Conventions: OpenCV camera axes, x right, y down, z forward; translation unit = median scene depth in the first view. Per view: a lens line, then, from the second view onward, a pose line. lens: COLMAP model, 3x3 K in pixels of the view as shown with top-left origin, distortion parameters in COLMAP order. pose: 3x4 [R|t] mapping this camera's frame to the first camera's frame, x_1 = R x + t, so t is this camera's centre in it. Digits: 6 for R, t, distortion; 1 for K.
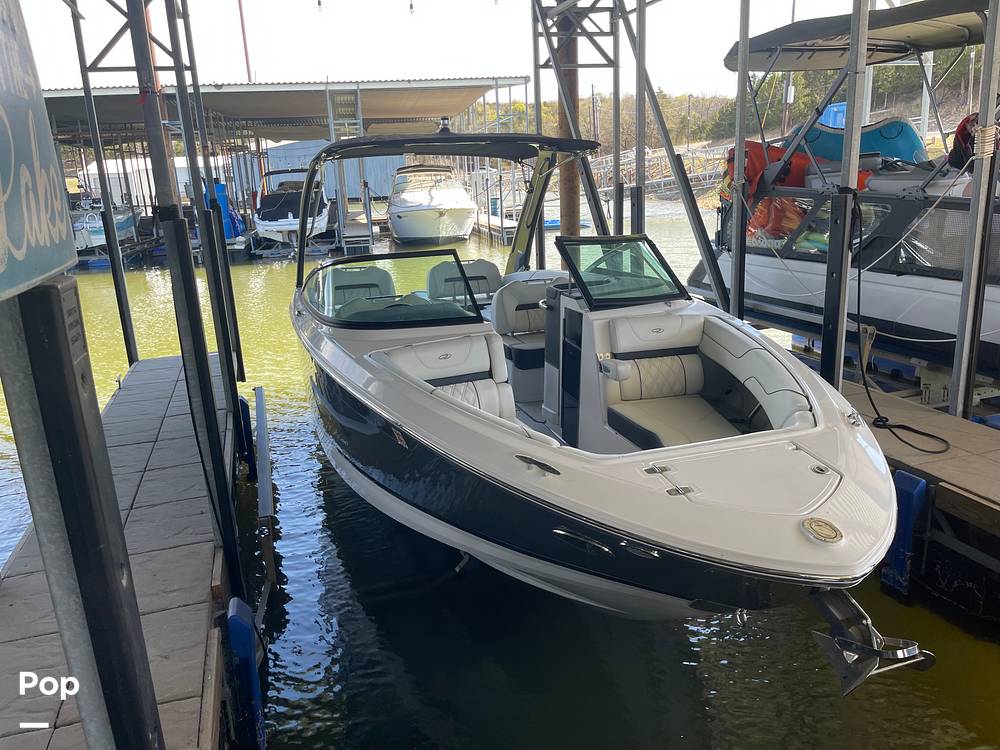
lens RADIAL K [[730.3, 0, 500.0], [0, 730.3, 375.0], [0, 0, 1]] dist [0.000377, -0.068148]
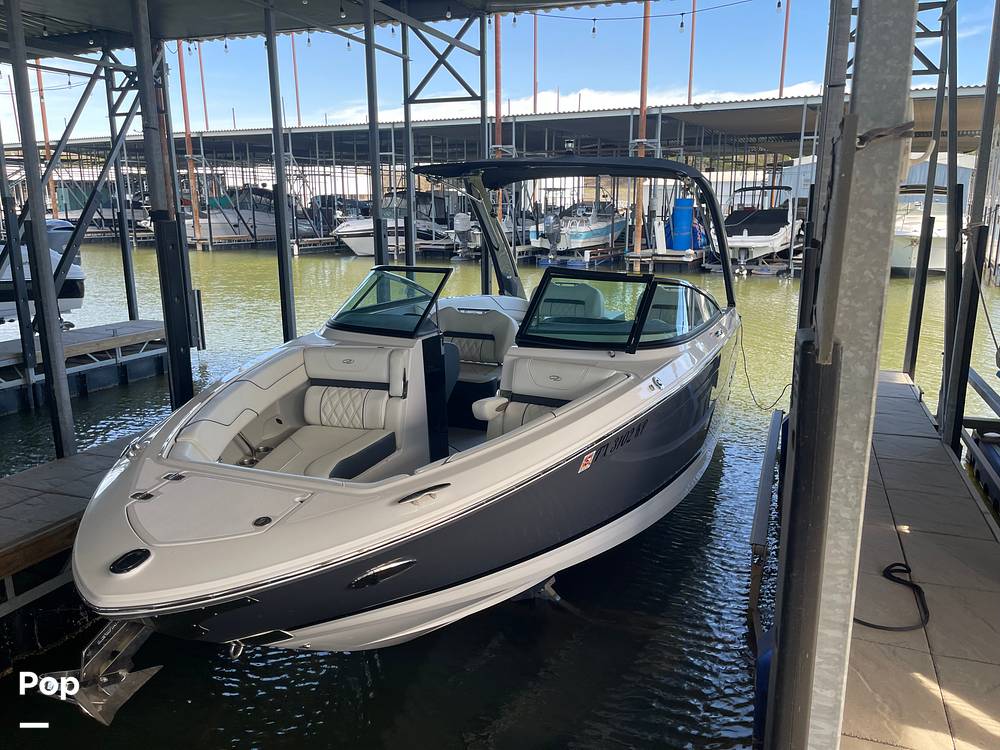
lens RADIAL K [[730.3, 0, 500.0], [0, 730.3, 375.0], [0, 0, 1]] dist [0.000377, -0.068148]
pose [[0.755008, 0.178201, -0.631037, 0.348114], [-0.189198, 0.980637, 0.050560, -0.044712], [0.627827, 0.081218, 0.774104, 0.112782]]
